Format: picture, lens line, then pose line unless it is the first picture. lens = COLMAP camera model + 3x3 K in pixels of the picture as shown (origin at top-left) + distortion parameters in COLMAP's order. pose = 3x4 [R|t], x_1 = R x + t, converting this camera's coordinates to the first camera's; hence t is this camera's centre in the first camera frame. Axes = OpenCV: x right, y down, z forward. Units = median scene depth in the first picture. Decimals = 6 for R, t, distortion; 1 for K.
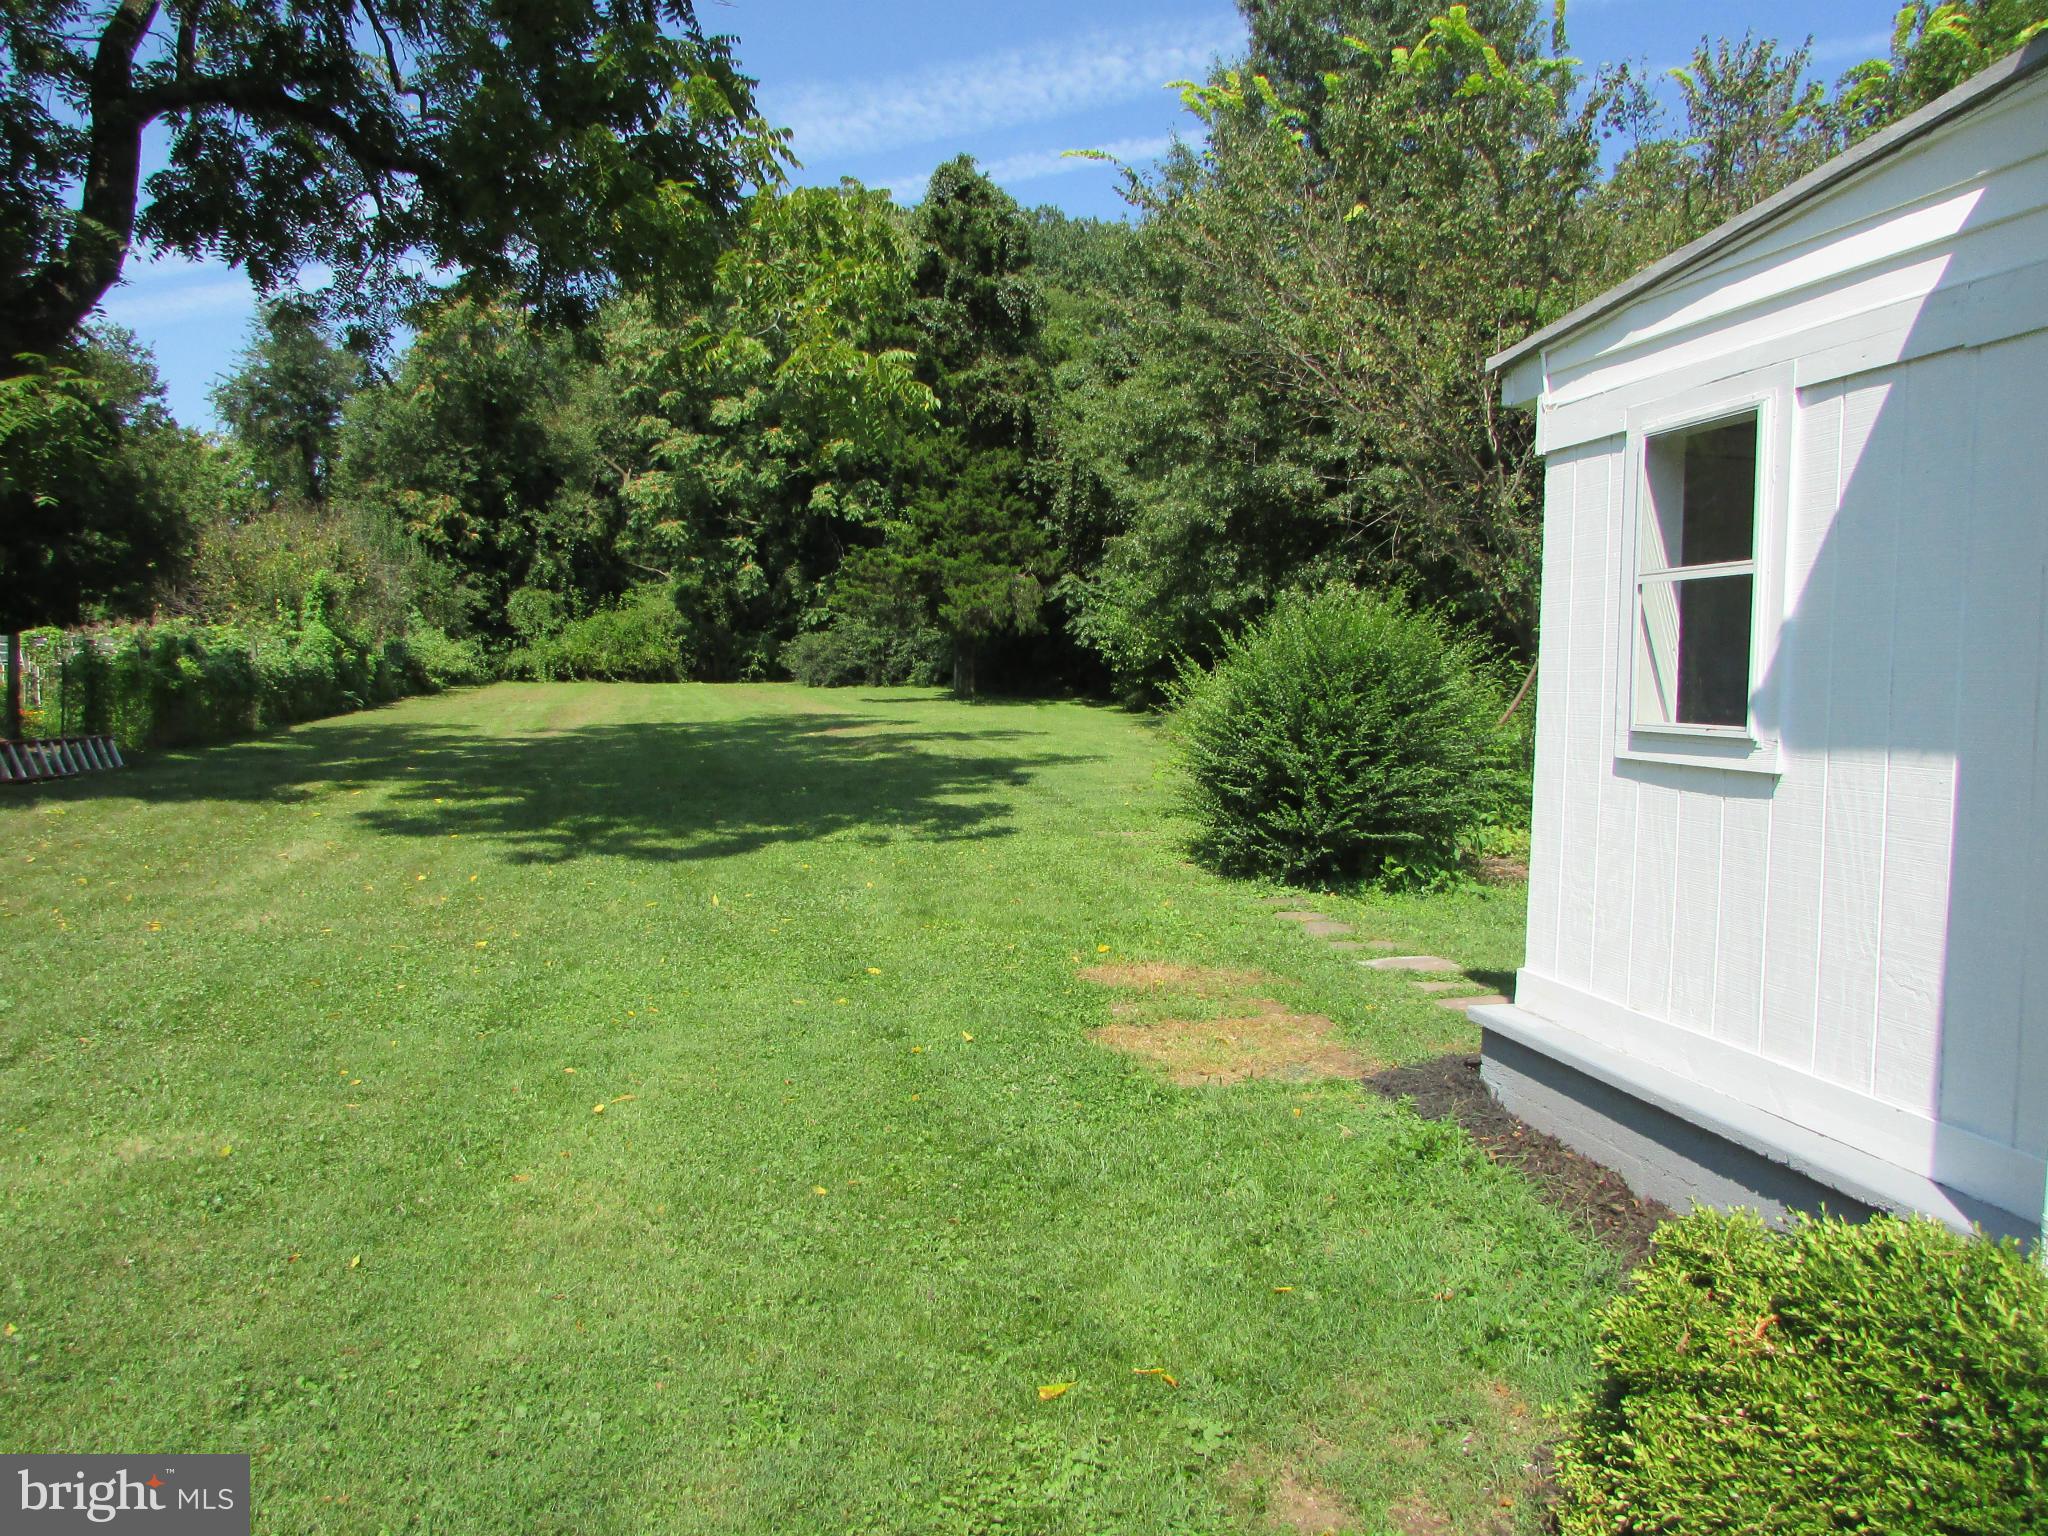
lens RADIAL K [[1478.5, 0, 1028.9], [0, 1478.5, 757.4], [0, 0, 1]] dist [0.001719, 0.000663]
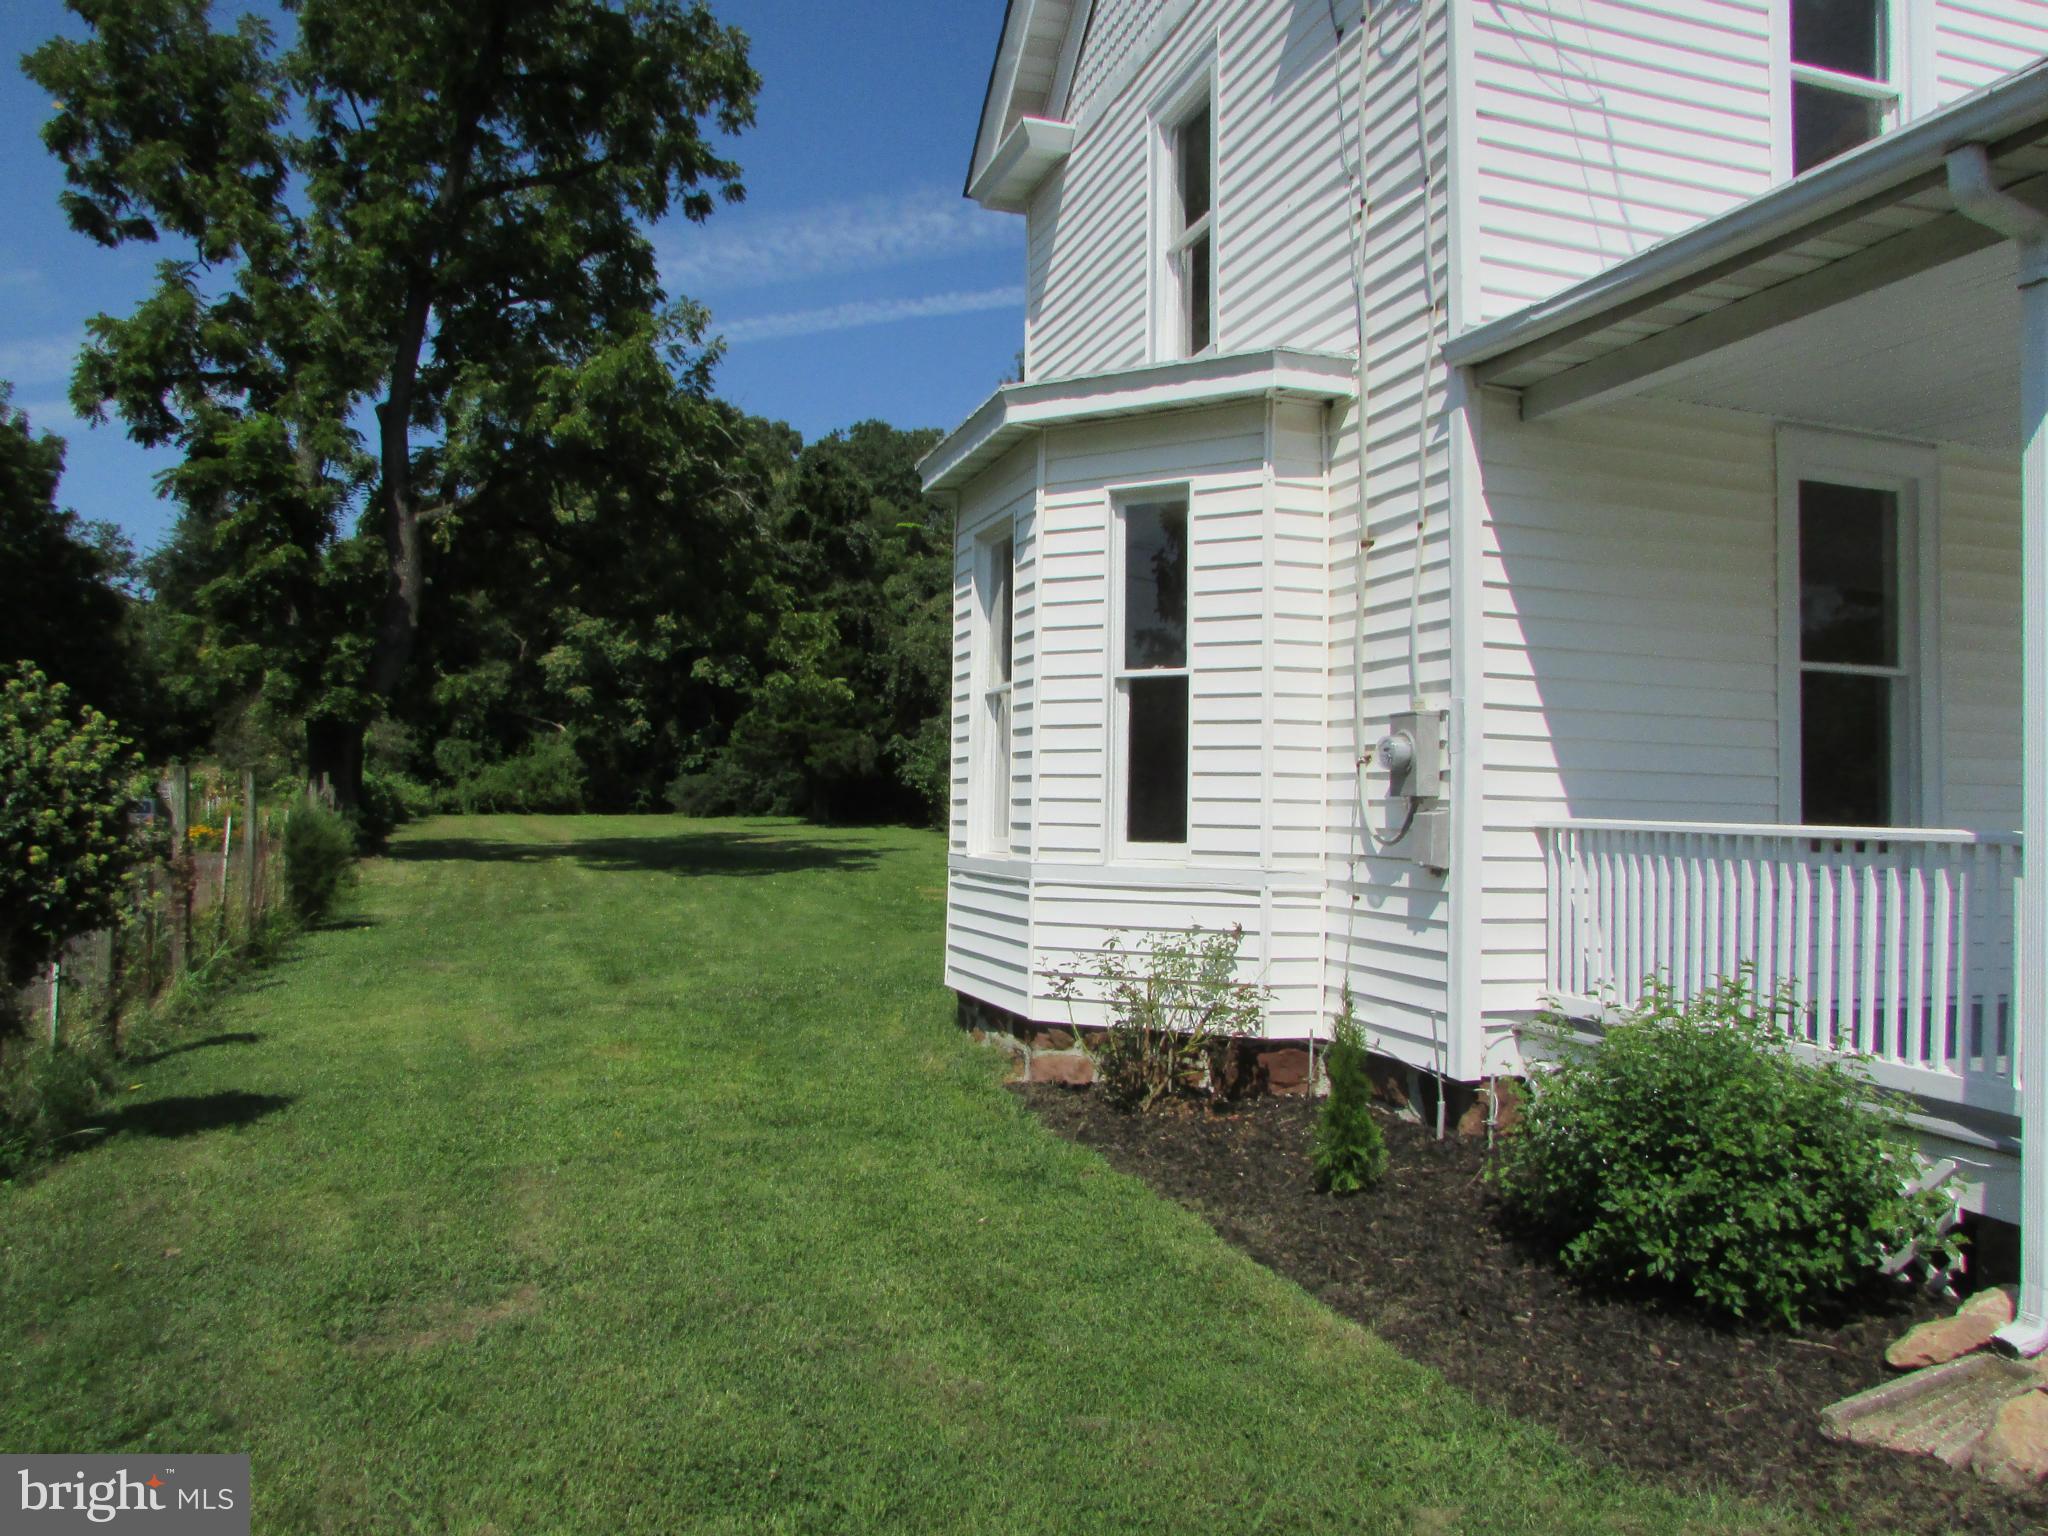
lens RADIAL K [[1454.7, 0, 1024.0], [0, 1454.7, 768.0], [0, 0, 1]] dist [-0.048348, 0.043658]
pose [[0.993007, -0.000155, 0.118053, -0.011278], [0.010212, 0.996364, -0.084585, 0.018217], [-0.117610, 0.085199, 0.989398, -0.265515]]
